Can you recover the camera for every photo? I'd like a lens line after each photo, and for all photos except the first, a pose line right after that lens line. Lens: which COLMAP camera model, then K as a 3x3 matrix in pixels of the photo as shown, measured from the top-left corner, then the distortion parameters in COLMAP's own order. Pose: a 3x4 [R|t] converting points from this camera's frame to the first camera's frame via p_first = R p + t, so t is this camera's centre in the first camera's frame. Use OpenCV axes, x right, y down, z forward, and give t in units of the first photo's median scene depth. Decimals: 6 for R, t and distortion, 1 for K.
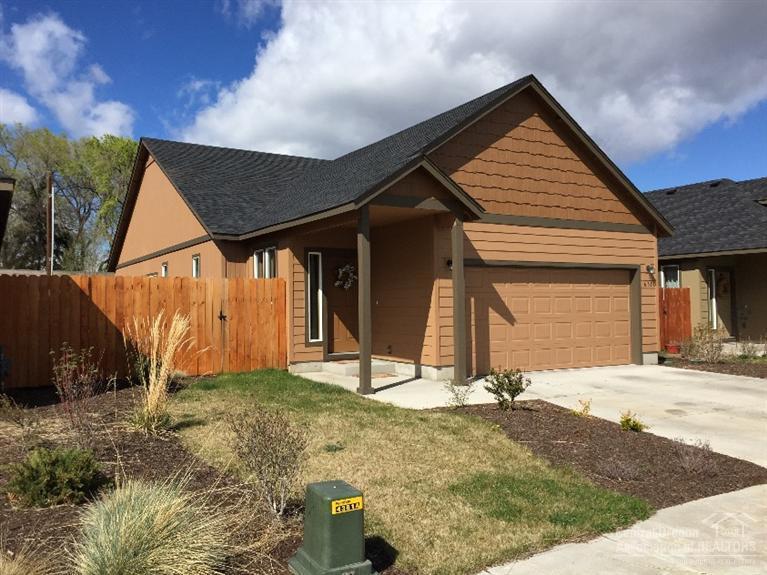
lens RADIAL K [[646.7, 0, 382.8], [0, 646.7, 286.7], [0, 0, 1]] dist [0.009759, 0.002464]
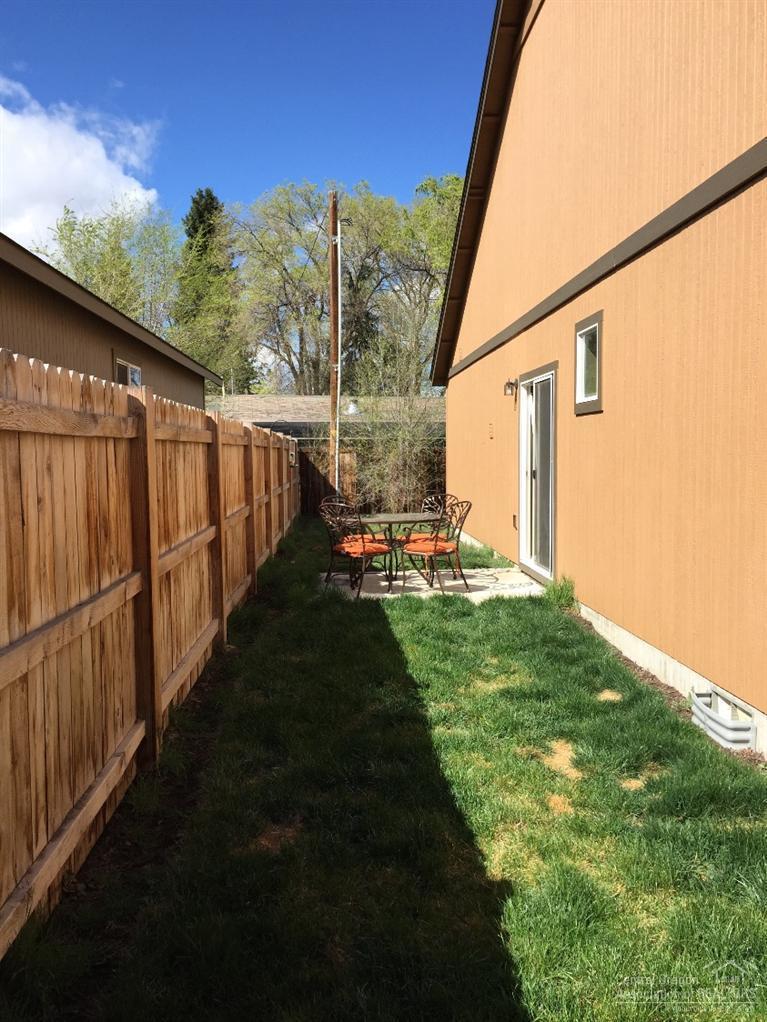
lens RADIAL K [[861.7, 0, 383.4], [0, 861.7, 510.5], [0, 0, 1]] dist [0.009759, 0.002464]
pose [[0.882892, 0.035679, -0.468218, -0.175419], [0.011772, 0.995114, 0.098025, 0.005870], [0.469428, -0.092058, 0.878159, 0.457425]]
